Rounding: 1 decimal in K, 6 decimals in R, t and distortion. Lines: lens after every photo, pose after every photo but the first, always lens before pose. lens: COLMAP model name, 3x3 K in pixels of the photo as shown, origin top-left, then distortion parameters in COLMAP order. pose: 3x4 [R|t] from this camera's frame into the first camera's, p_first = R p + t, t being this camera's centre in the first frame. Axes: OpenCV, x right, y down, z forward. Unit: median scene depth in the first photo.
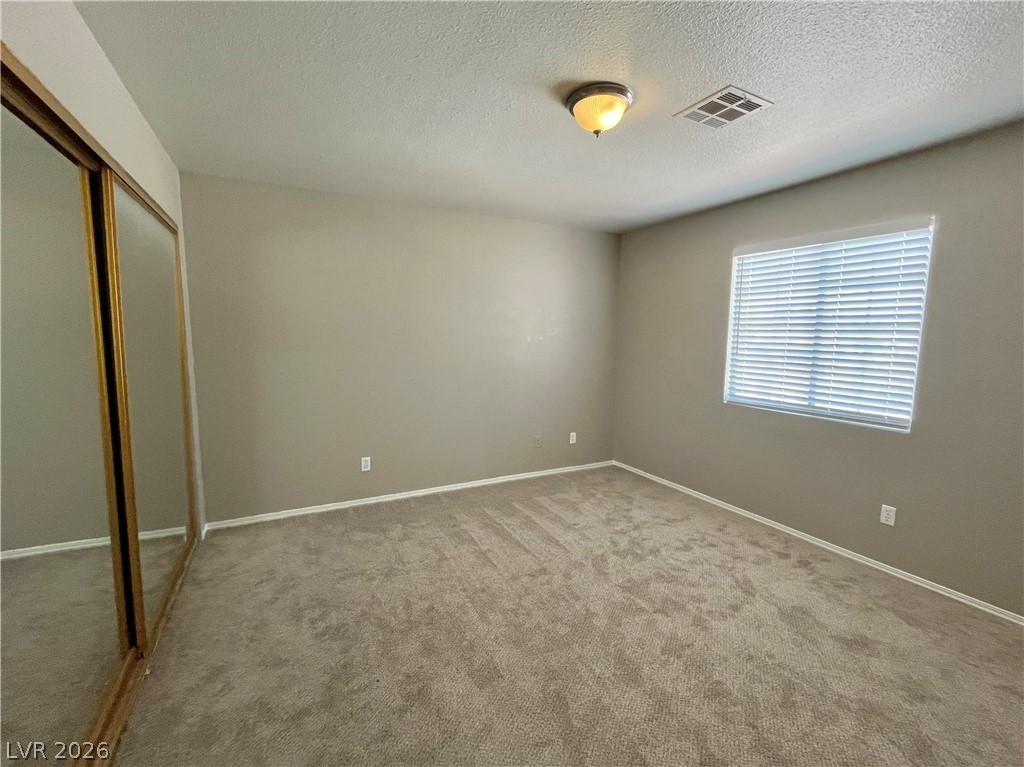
lens RADIAL K [[424.5, 0, 501.3], [0, 424.5, 383.3], [0, 0, 1]] dist [-0.001570, -0.000329]
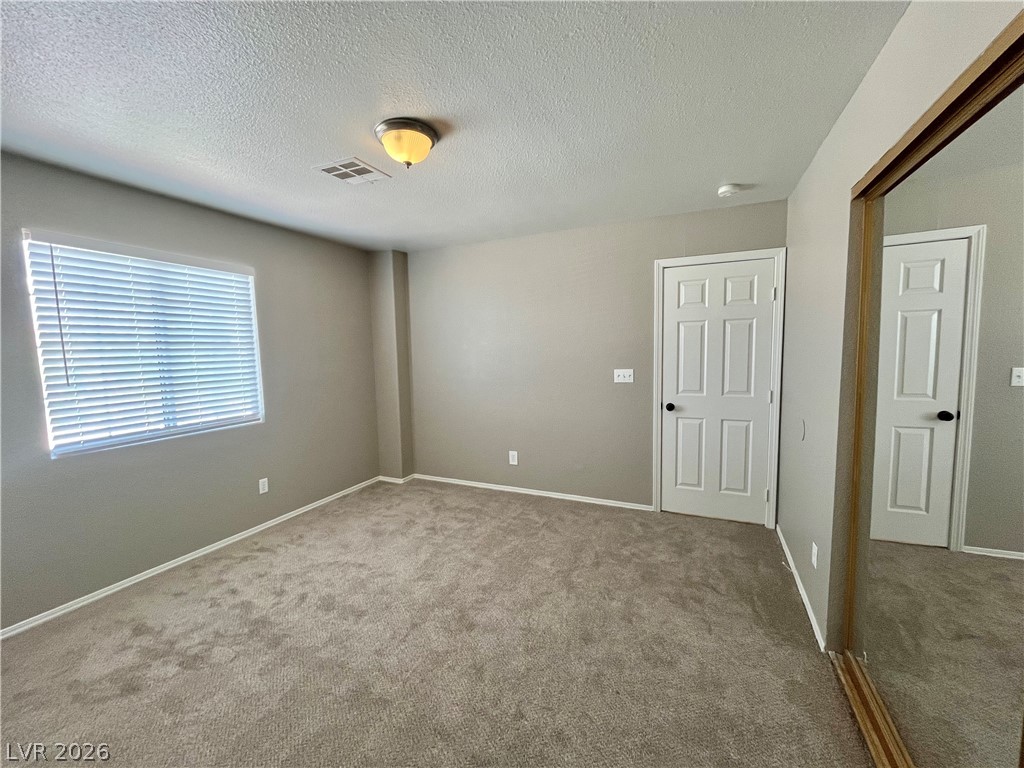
lens RADIAL K [[424.5, 0, 501.3], [0, 424.5, 383.8], [0, 0, 1]] dist [-0.001570, -0.000329]
pose [[-0.605099, -0.066474, 0.793370, -0.496294], [0.104381, 0.981283, 0.161828, -0.122067], [-0.789278, 0.180735, -0.586835, 0.958034]]
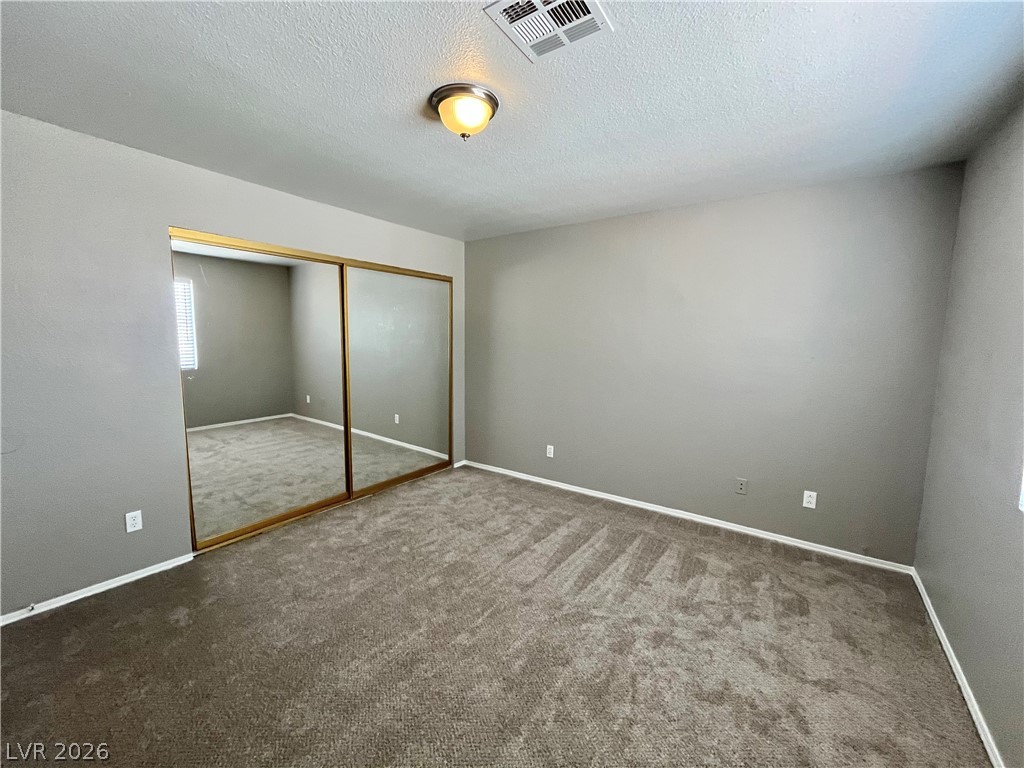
lens RADIAL K [[415.1, 0, 508.0], [0, 415.1, 382.1], [0, 0, 1]] dist [-0.001913, -0.000390]
pose [[0.472336, 0.090033, -0.876808, 0.731893], [-0.107642, 0.993216, 0.043999, -0.034054], [0.874821, 0.073599, 0.478823, 0.433912]]
